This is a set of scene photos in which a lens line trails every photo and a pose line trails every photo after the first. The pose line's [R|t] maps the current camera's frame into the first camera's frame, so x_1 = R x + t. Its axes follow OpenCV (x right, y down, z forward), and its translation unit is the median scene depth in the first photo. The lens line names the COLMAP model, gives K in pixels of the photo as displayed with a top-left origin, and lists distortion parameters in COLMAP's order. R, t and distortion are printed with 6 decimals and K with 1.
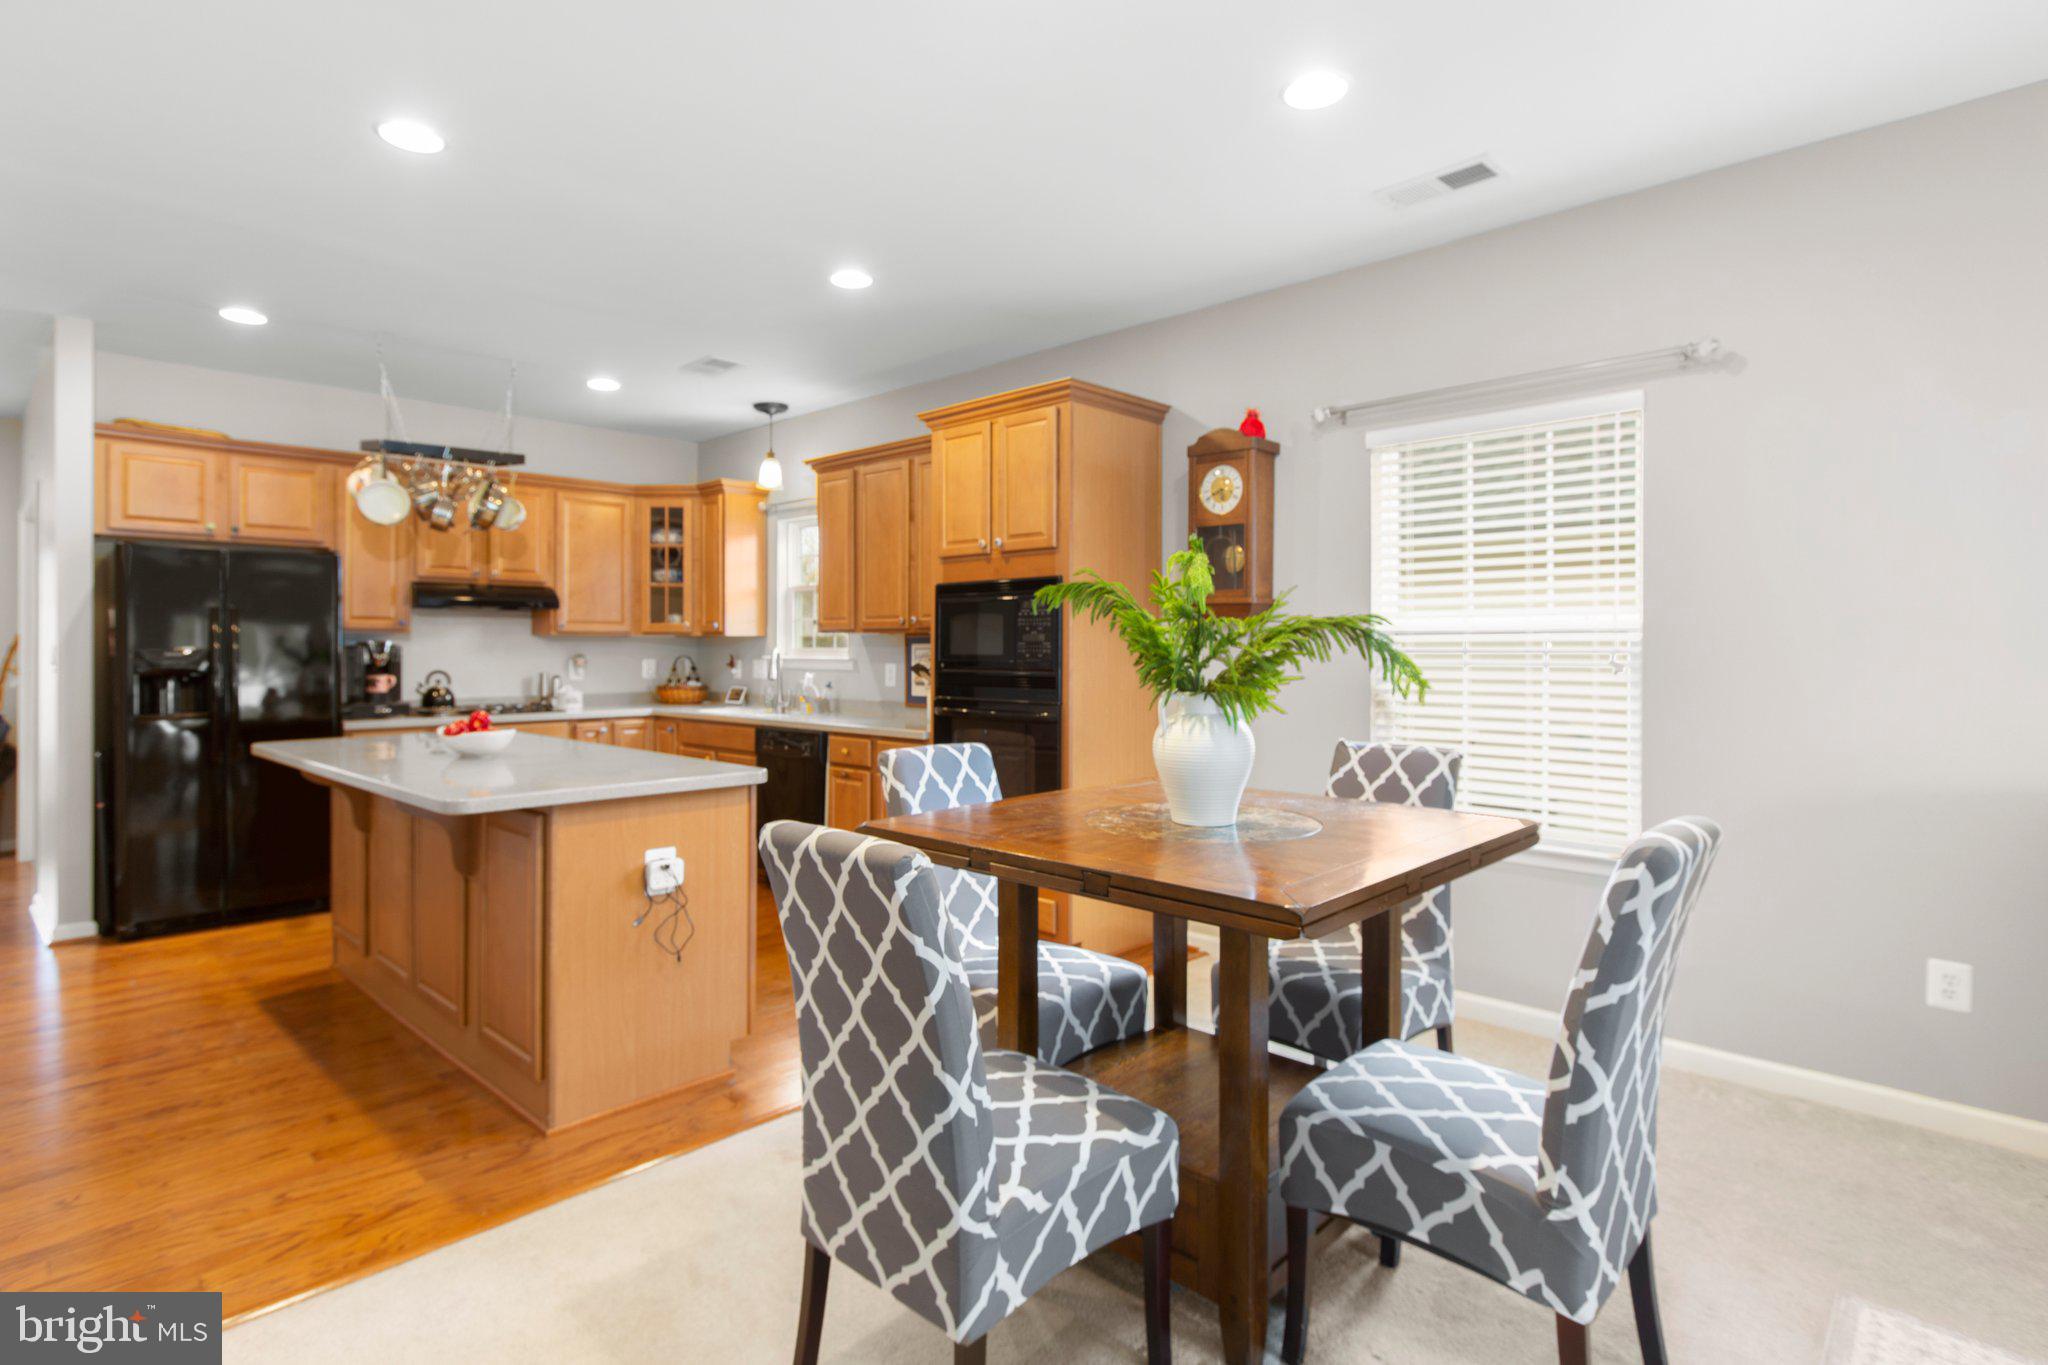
lens RADIAL K [[1034.0, 0, 1024.0], [0, 1034.0, 645.1], [0, 0, 1]] dist [0.000513, -0.000222]
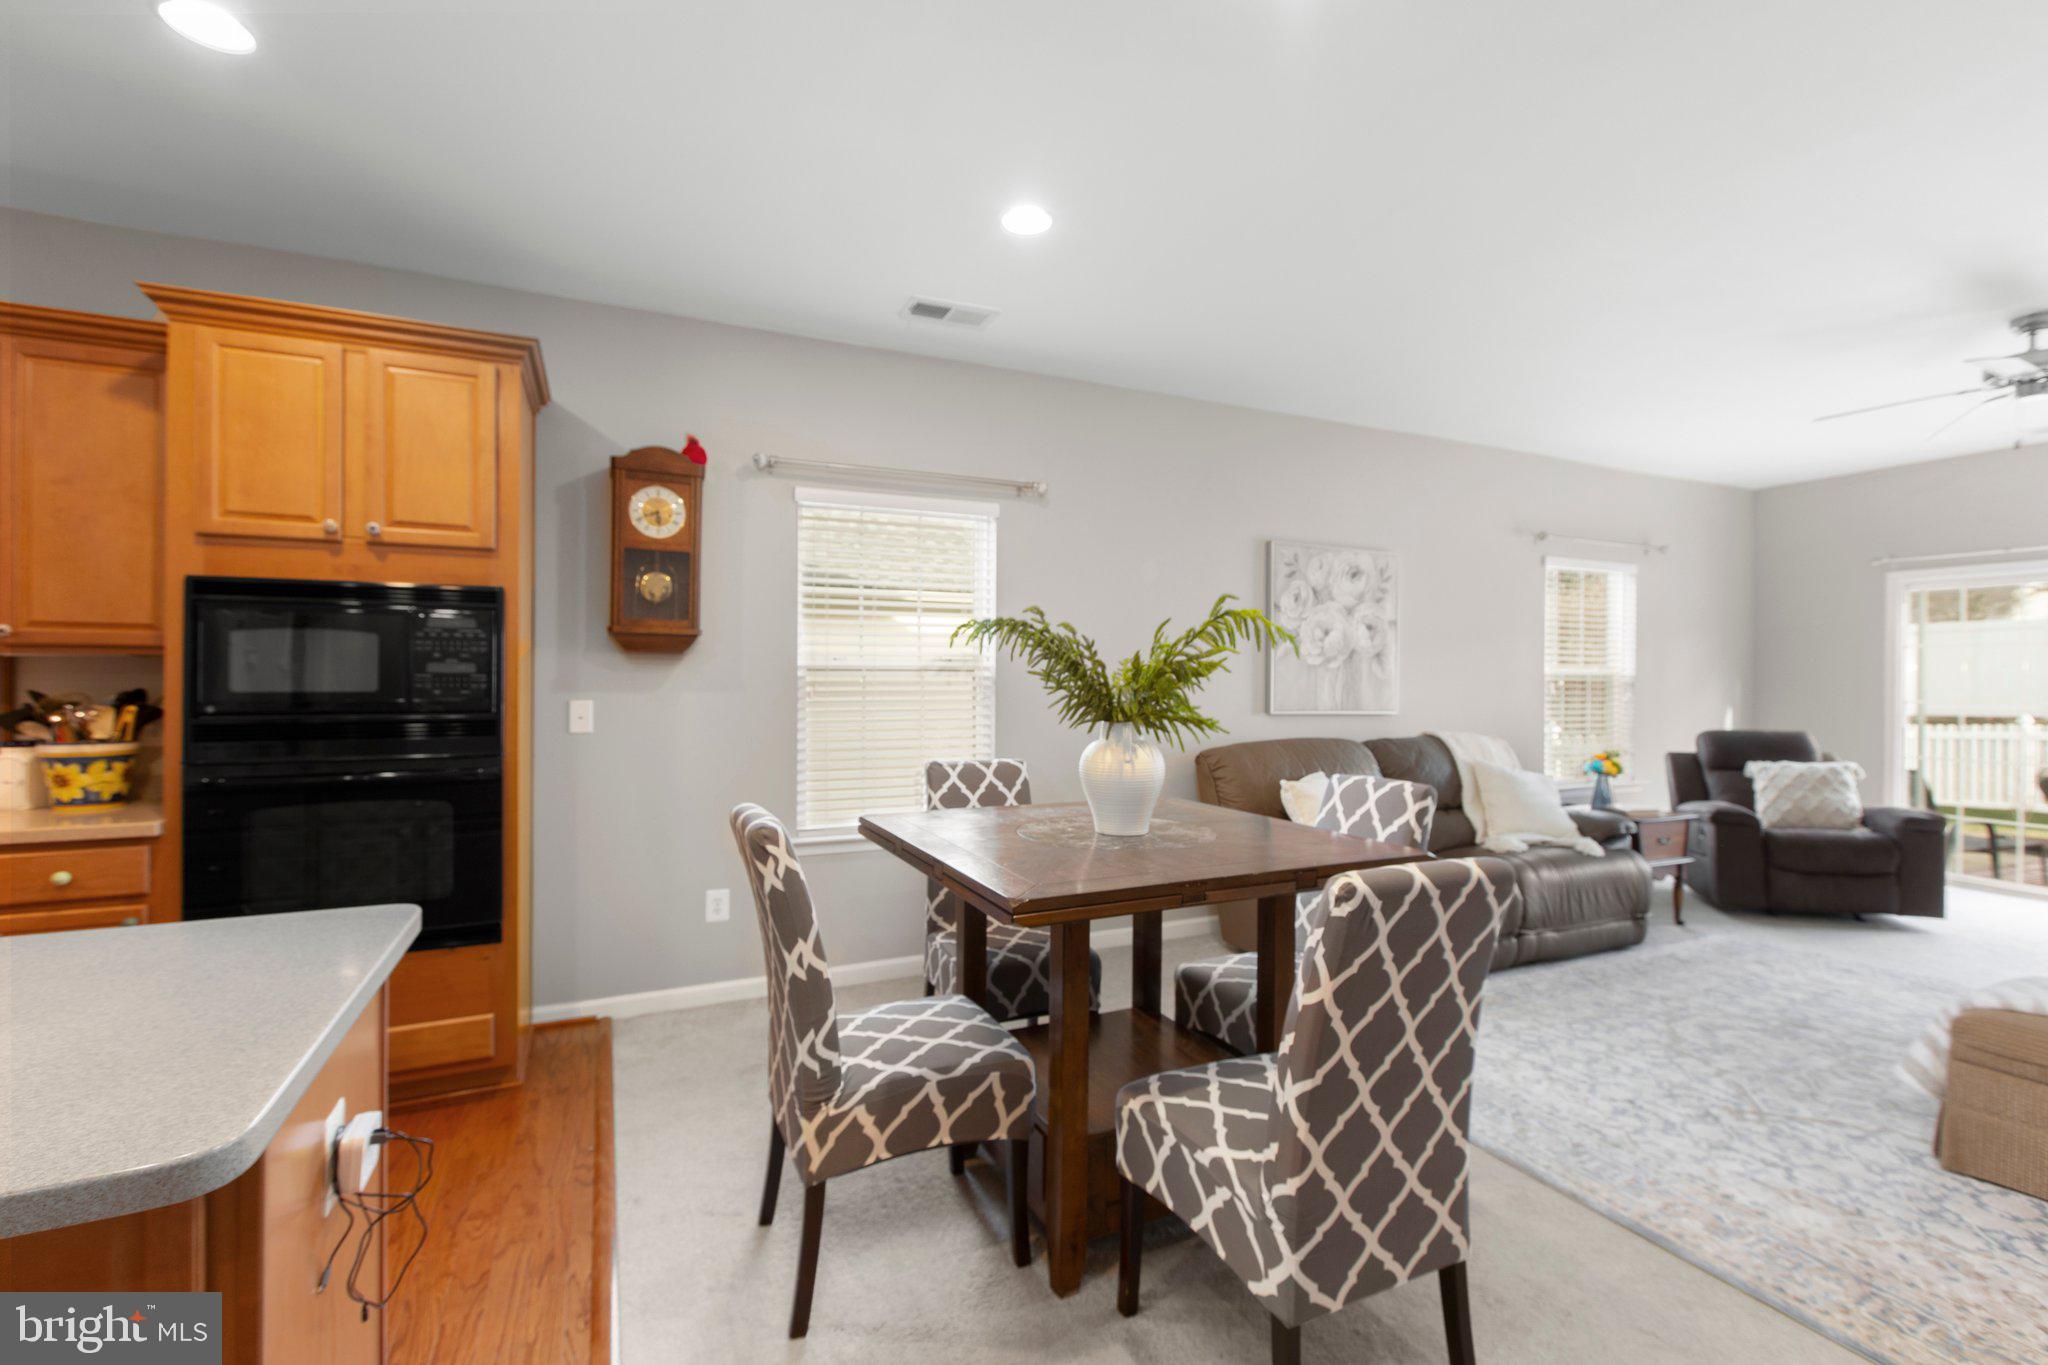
lens RADIAL K [[893.0, 0, 1022.8], [0, 893.0, 679.3], [0, 0, 1]] dist [-0.001216, -0.000513]
pose [[0.364164, -0.000143, 0.931335, -0.330508], [-0.005689, 0.999981, 0.002378, -0.002057], [-0.931317, -0.006164, 0.364157, 0.297116]]
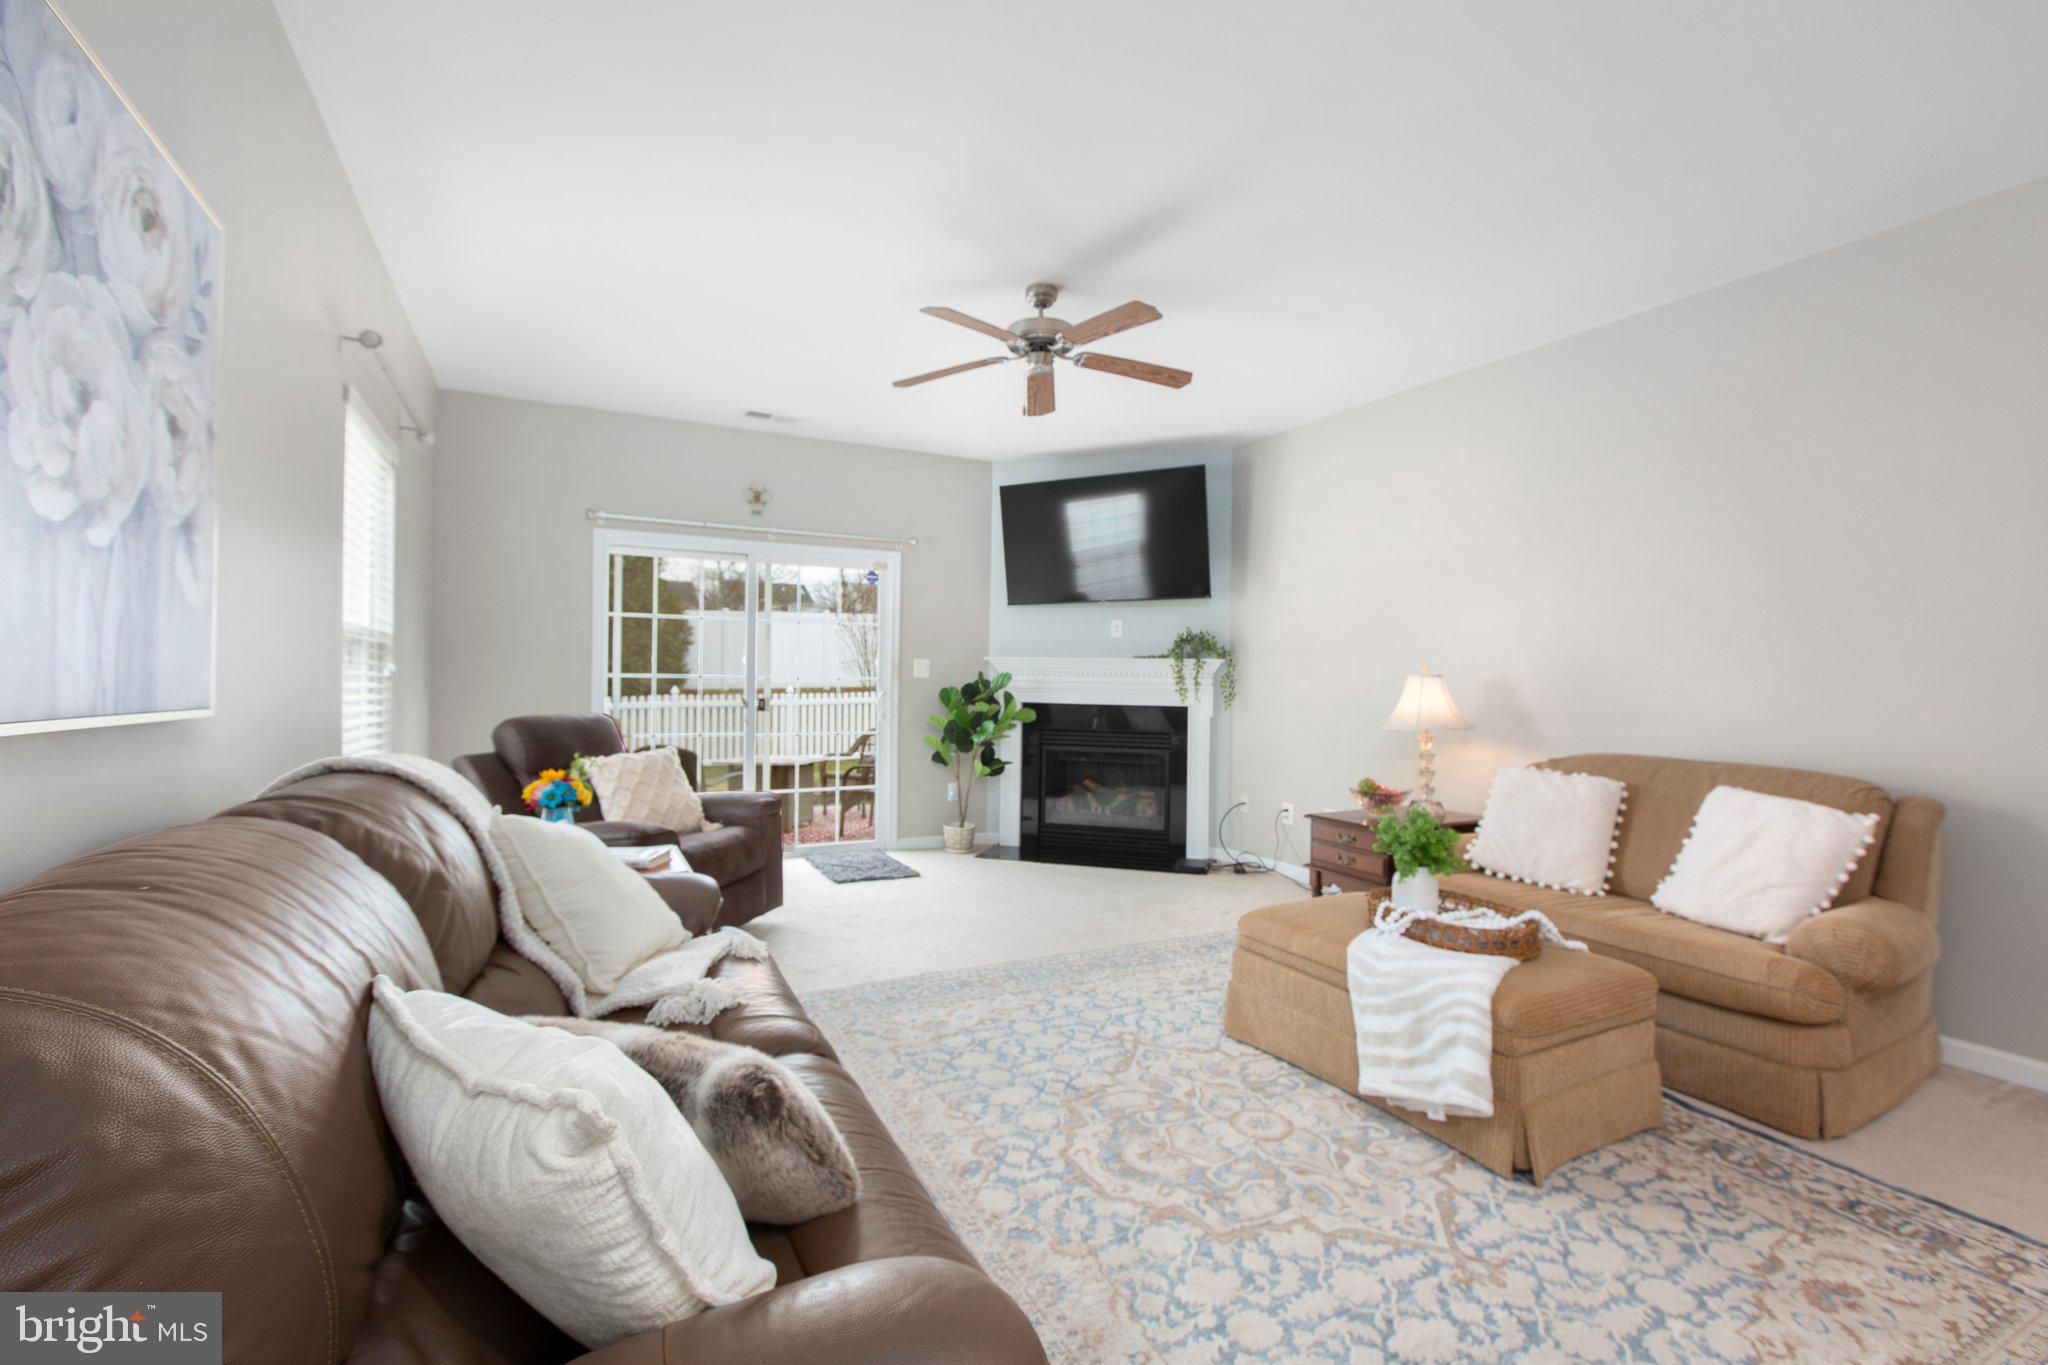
lens RADIAL K [[898.7, 0, 1020.9], [0, 898.7, 679.7], [0, 0, 1]] dist [-0.001869, -0.000337]
pose [[-0.946139, -0.011705, 0.323548, 0.316054], [-0.011529, 0.999931, 0.002460, 0.017373], [-0.323554, -0.001403, -0.946209, 0.471748]]
